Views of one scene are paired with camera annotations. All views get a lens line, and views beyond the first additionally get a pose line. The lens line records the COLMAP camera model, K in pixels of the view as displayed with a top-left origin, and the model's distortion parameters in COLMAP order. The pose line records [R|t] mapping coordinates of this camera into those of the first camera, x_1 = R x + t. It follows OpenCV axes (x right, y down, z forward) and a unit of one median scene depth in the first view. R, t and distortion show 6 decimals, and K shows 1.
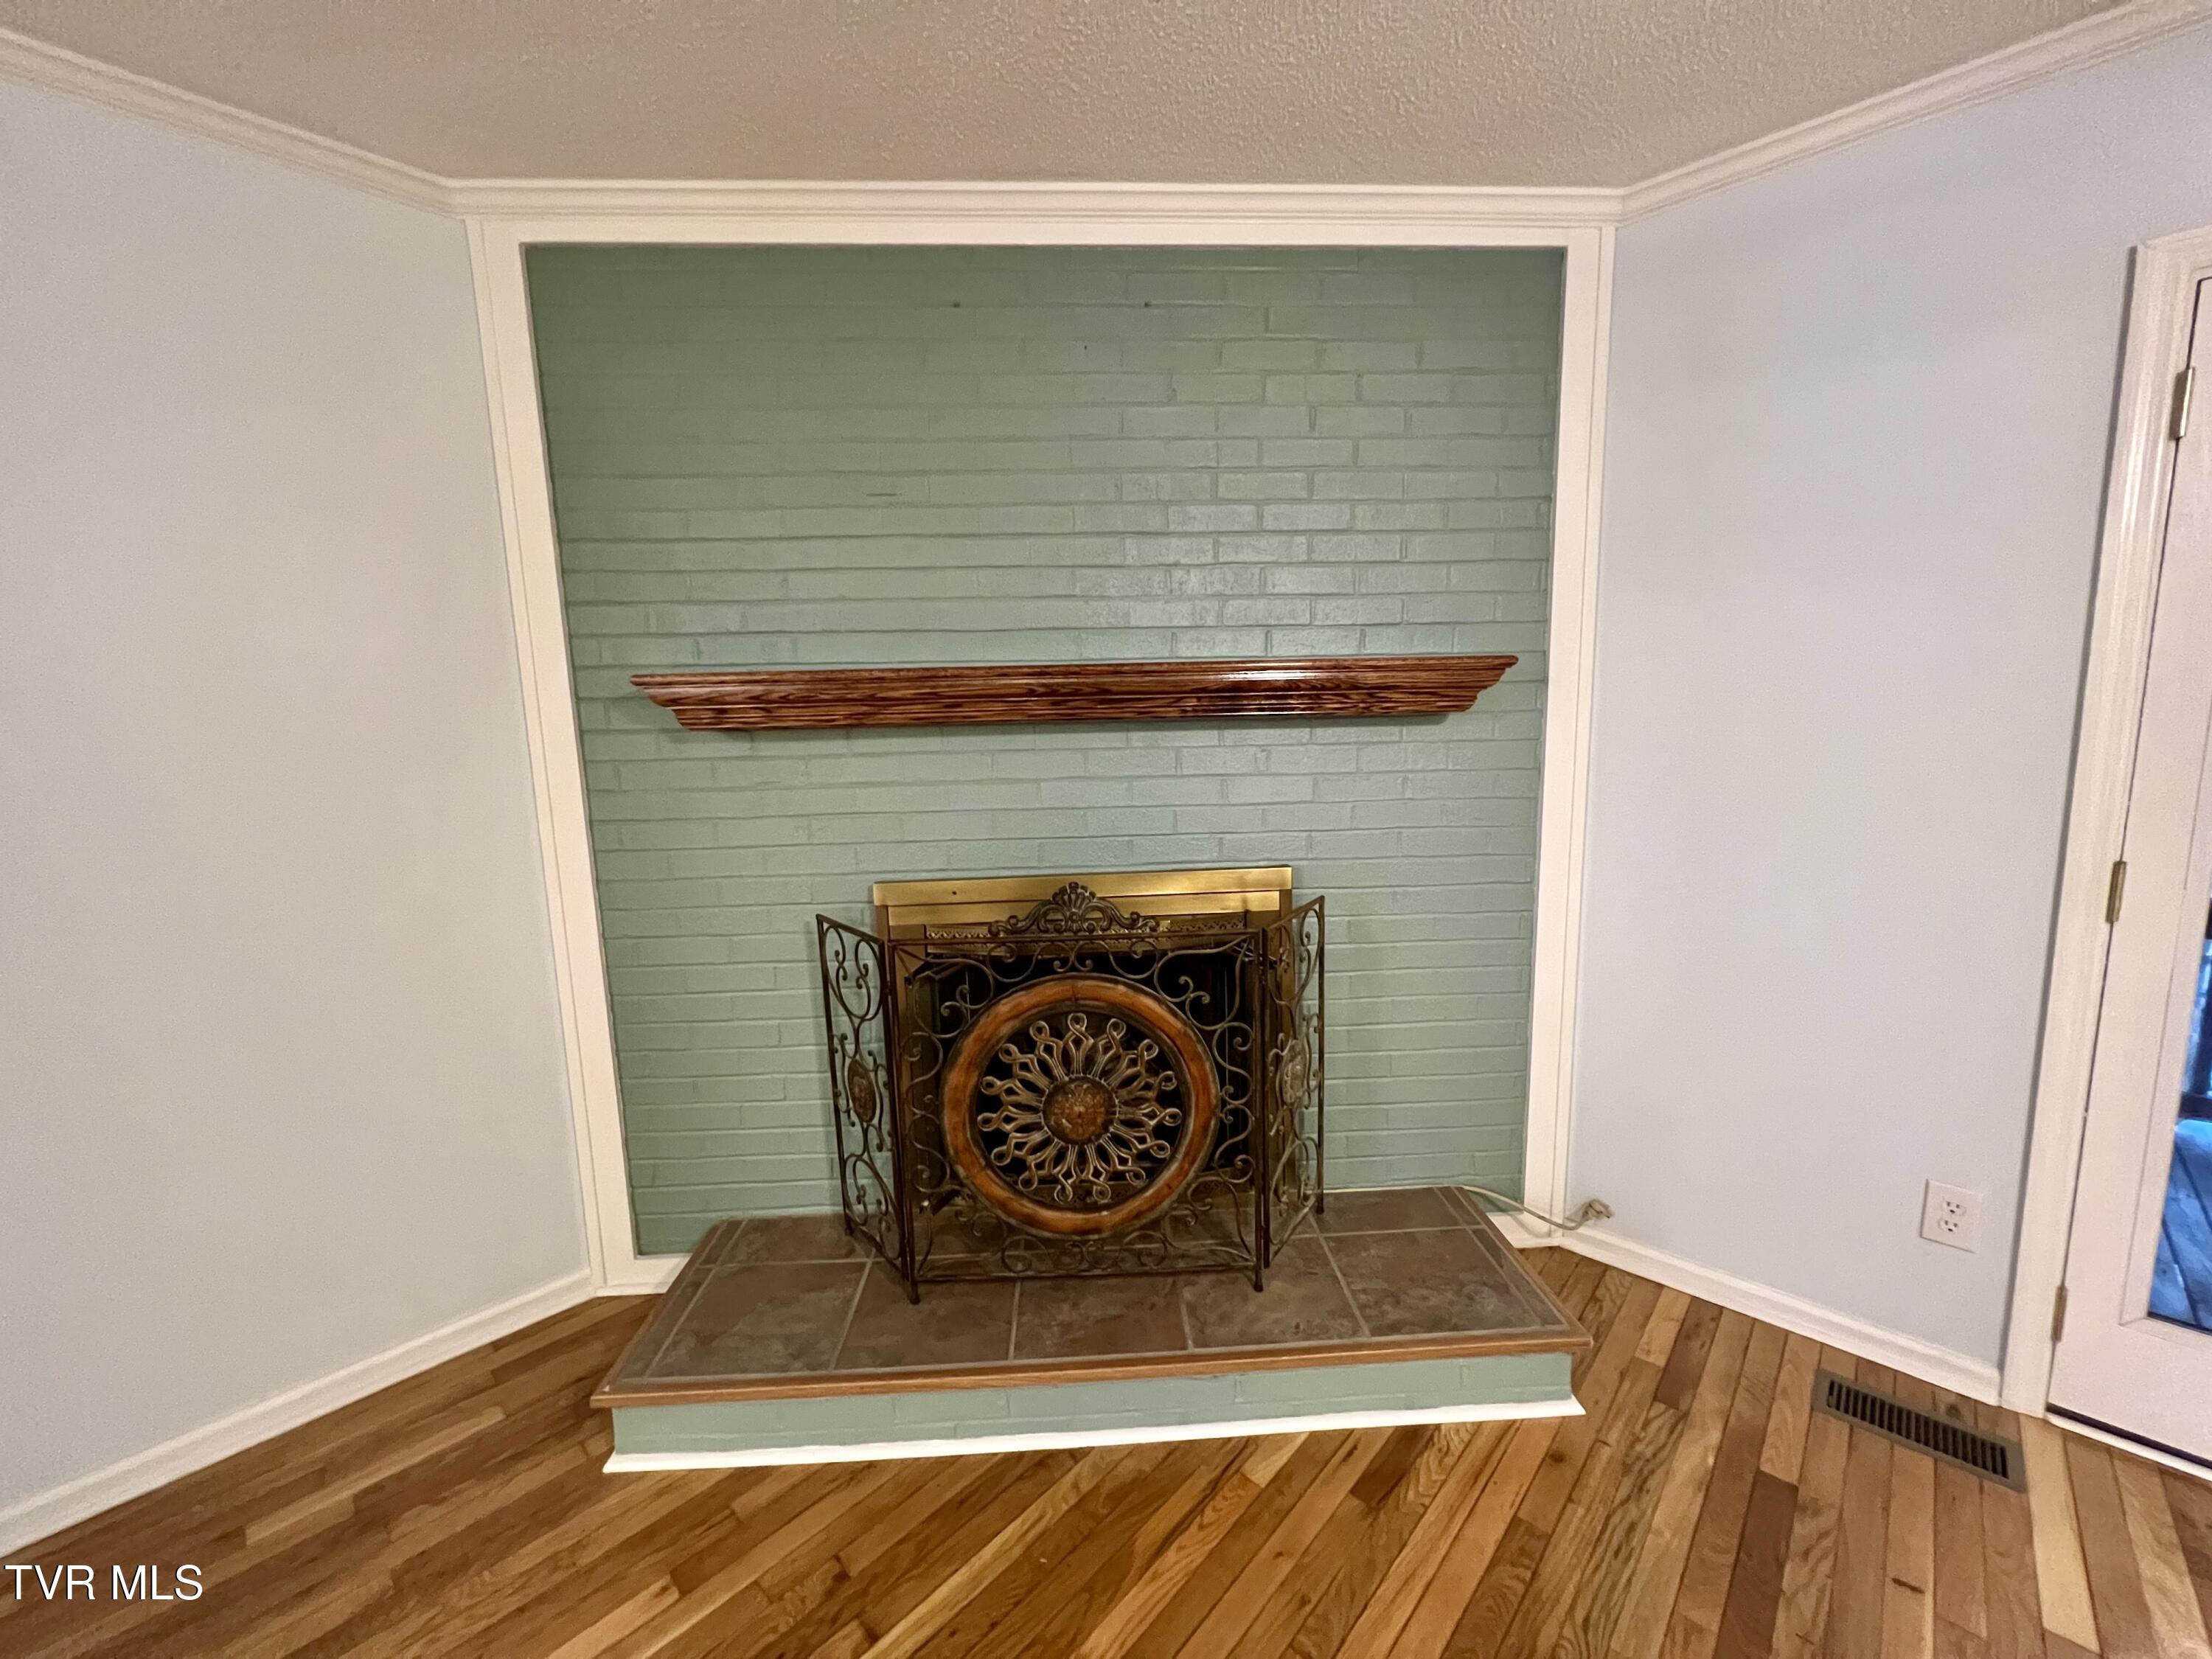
lens RADIAL K [[883.3, 0, 1109.2], [0, 883.3, 830.4], [0, 0, 1]] dist [-0.001712, 0.000267]
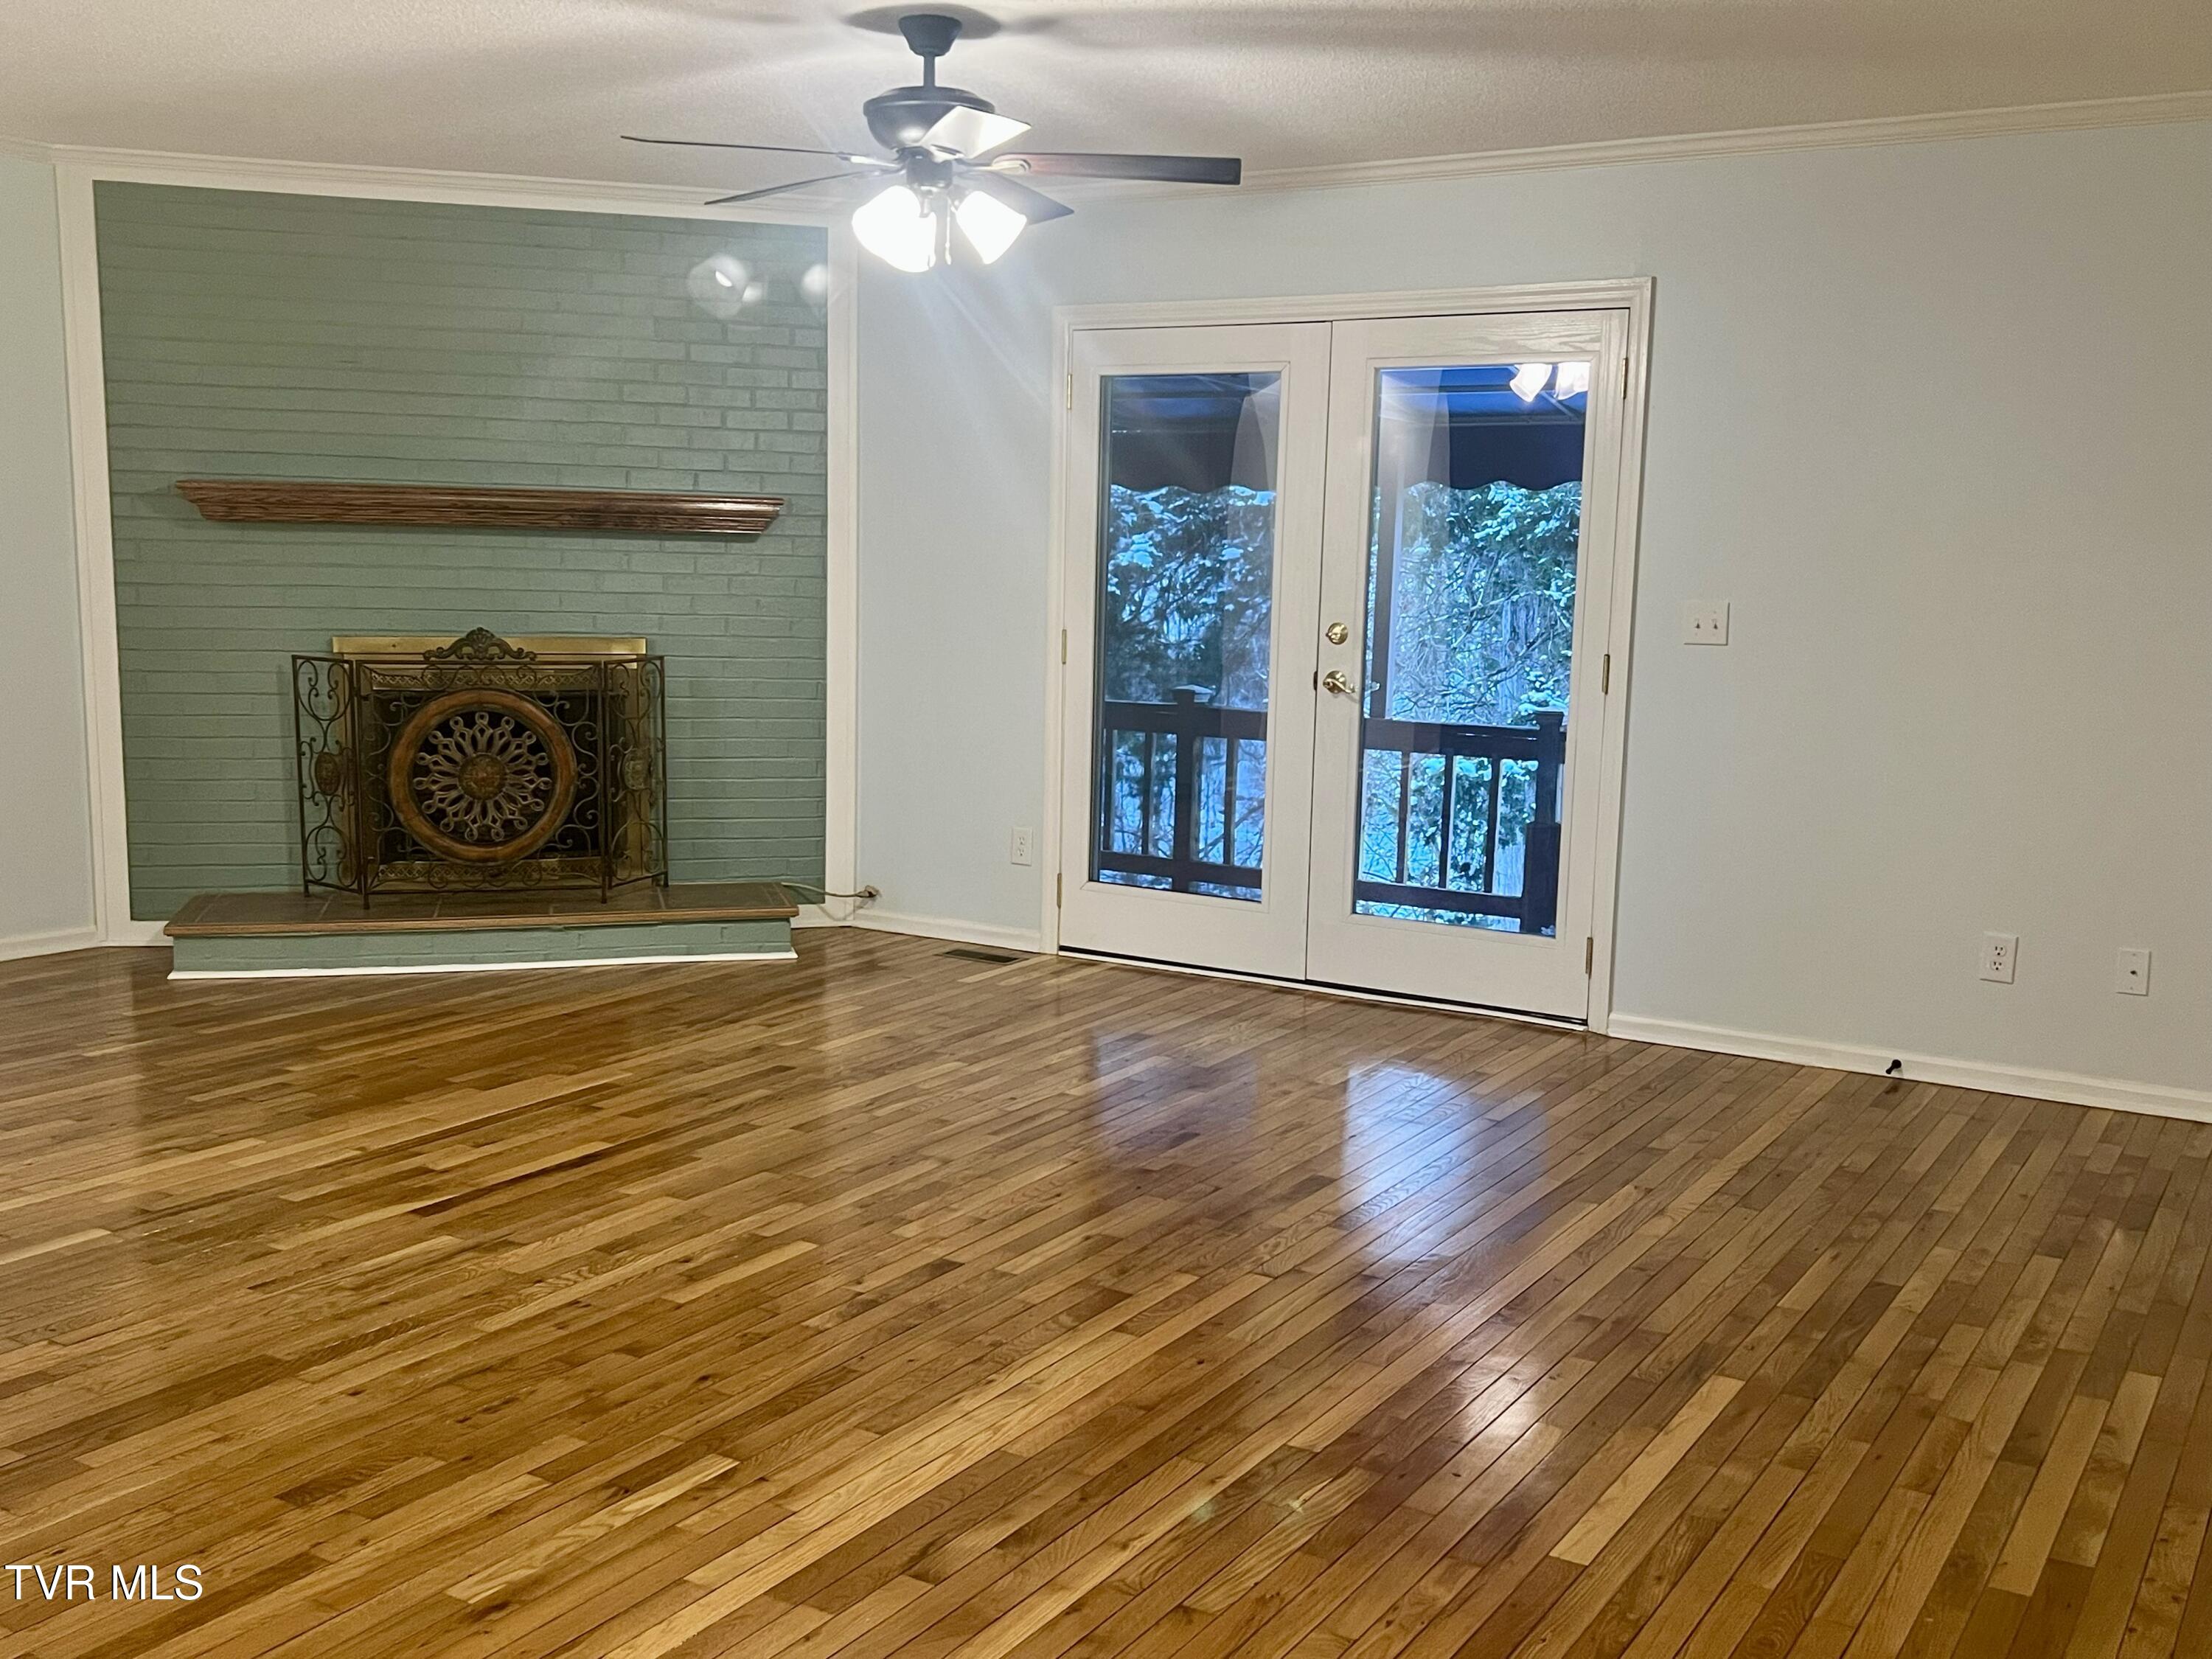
lens RADIAL K [[2138.3, 0, 1096.4], [0, 2138.3, 837.9], [0, 0, 1]] dist [0.114960, -0.258501]
pose [[0.978861, 0.016386, 0.203871, 0.247166], [-0.017132, 0.999851, 0.001895, 0.390597], [-0.203809, -0.005348, 0.978996, -2.876488]]
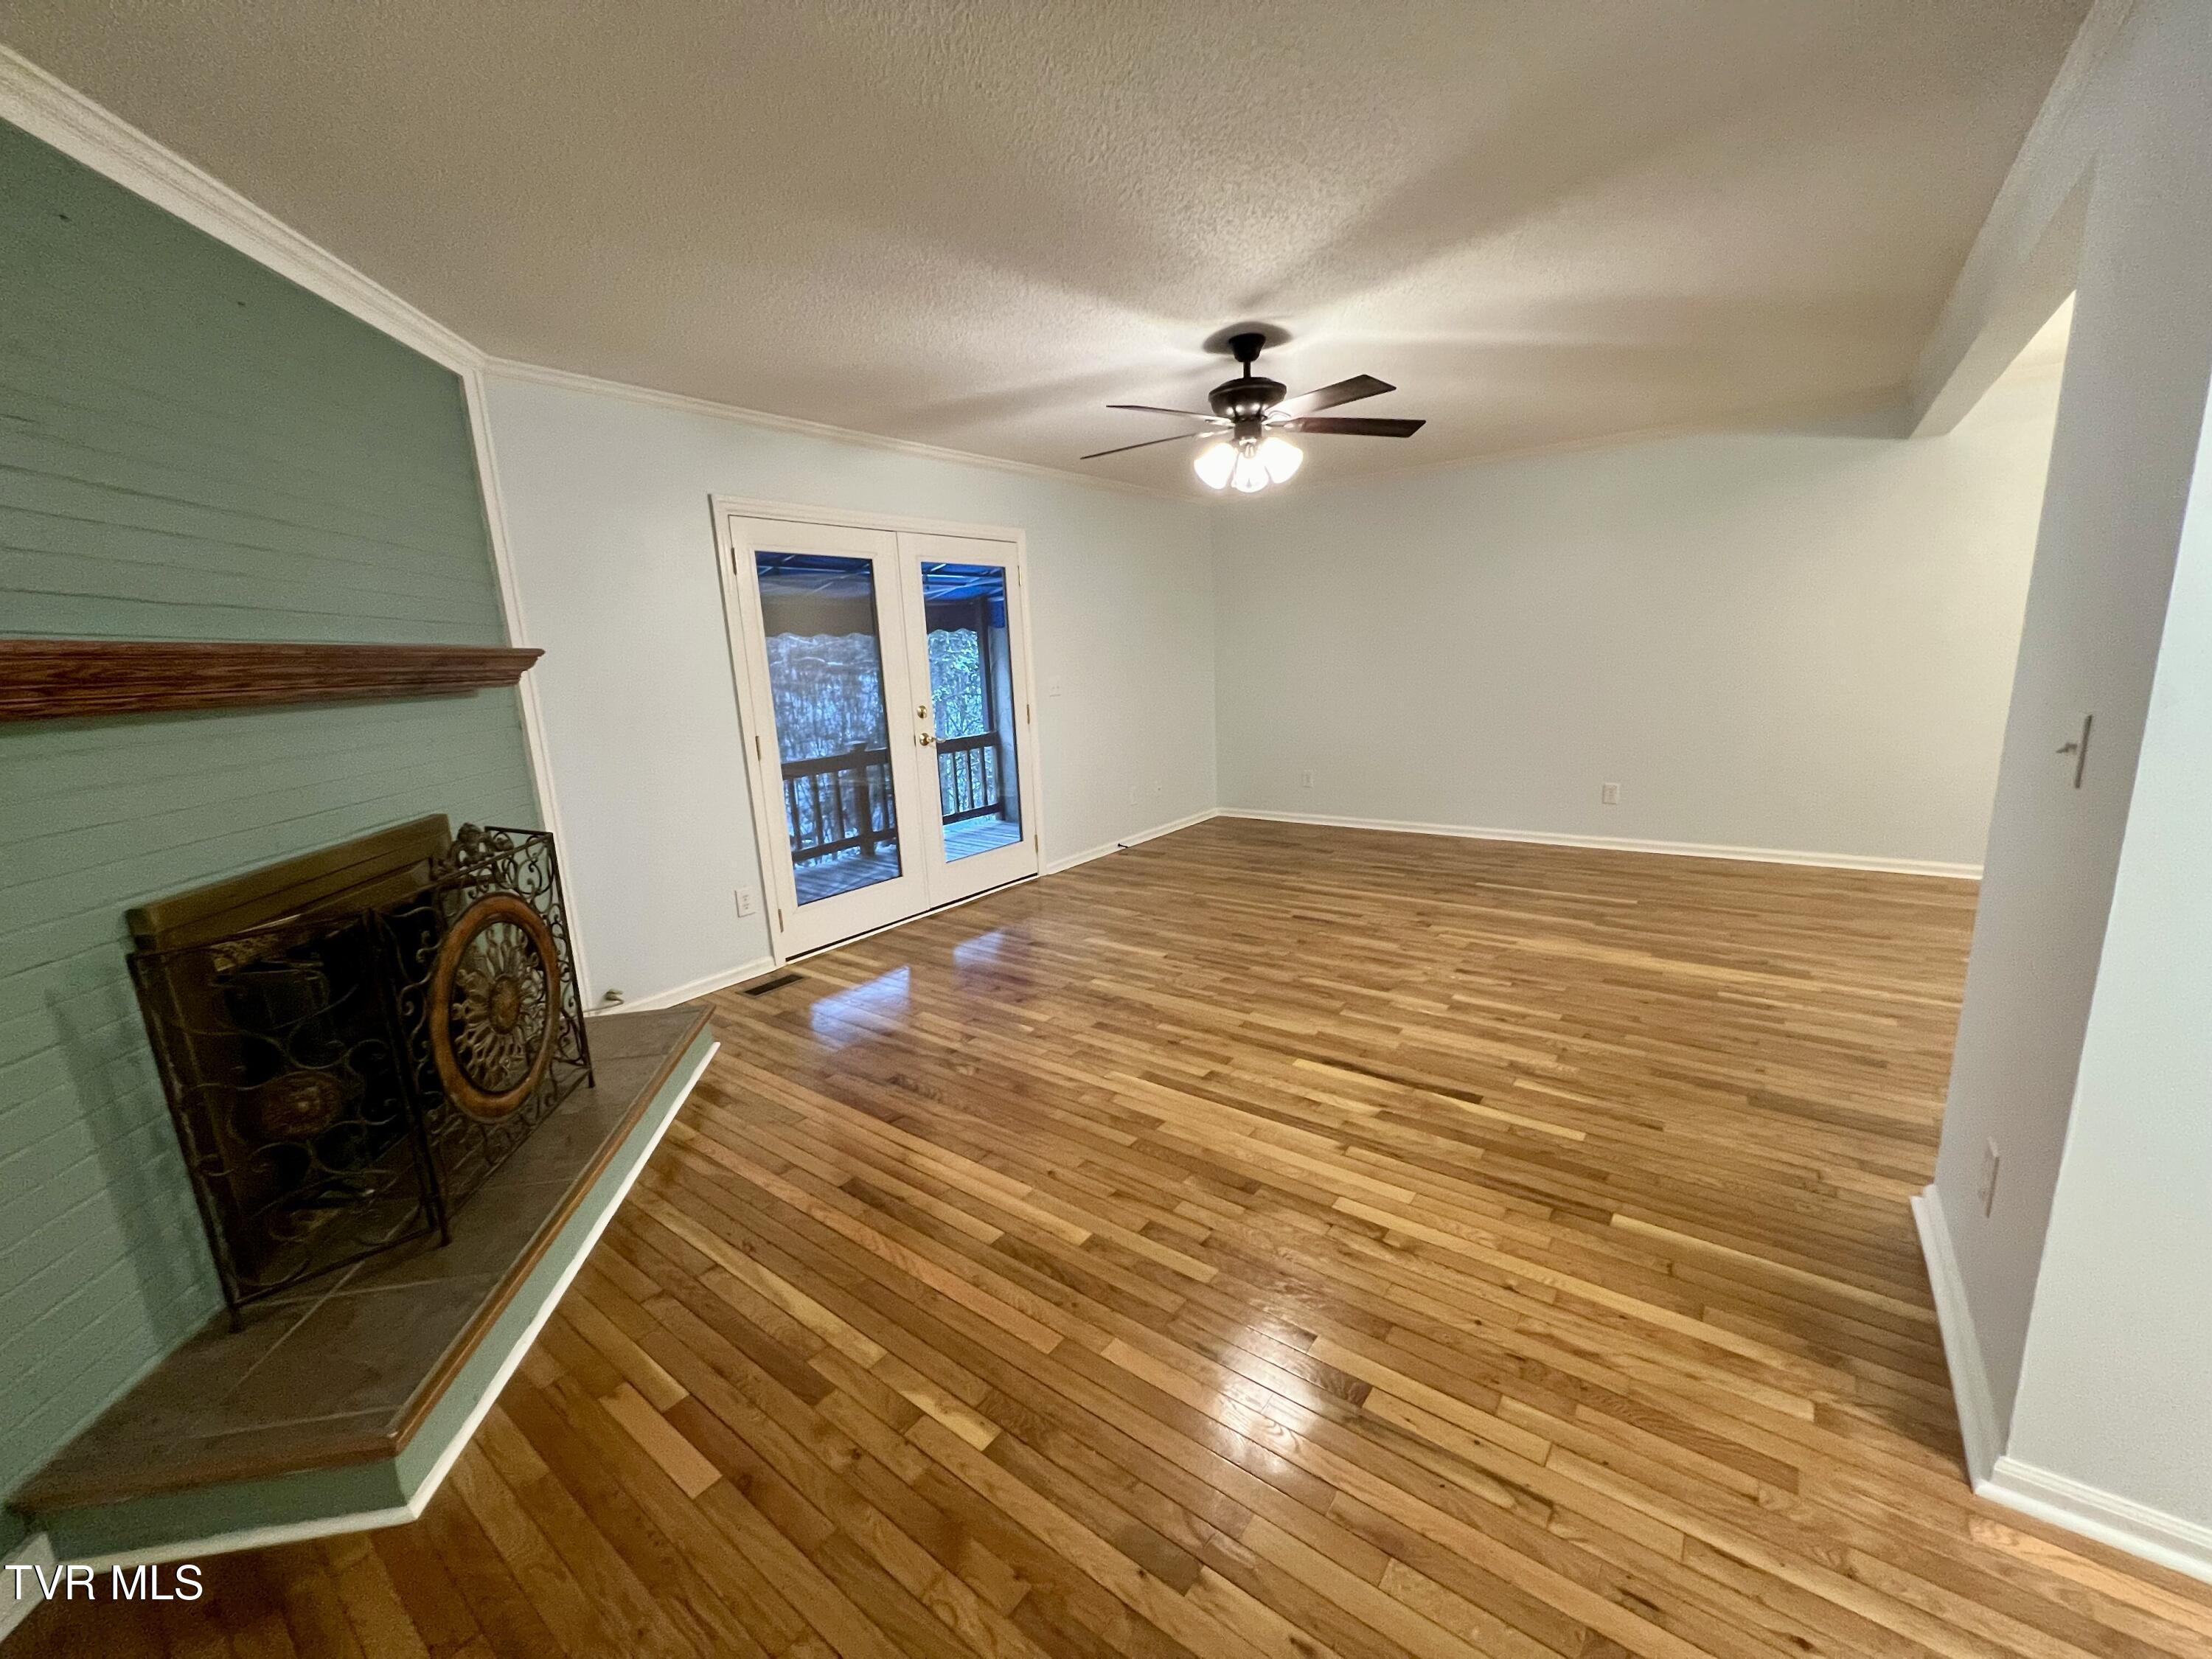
lens RADIAL K [[883.3, 0, 1109.2], [0, 883.3, 830.4], [0, 0, 1]] dist [-0.001712, 0.000267]
pose [[-0.107006, -0.172068, 0.979256, -1.274248], [0.184514, 0.964366, 0.189614, 0.001412], [-0.976987, 0.200976, -0.071444, 0.200598]]
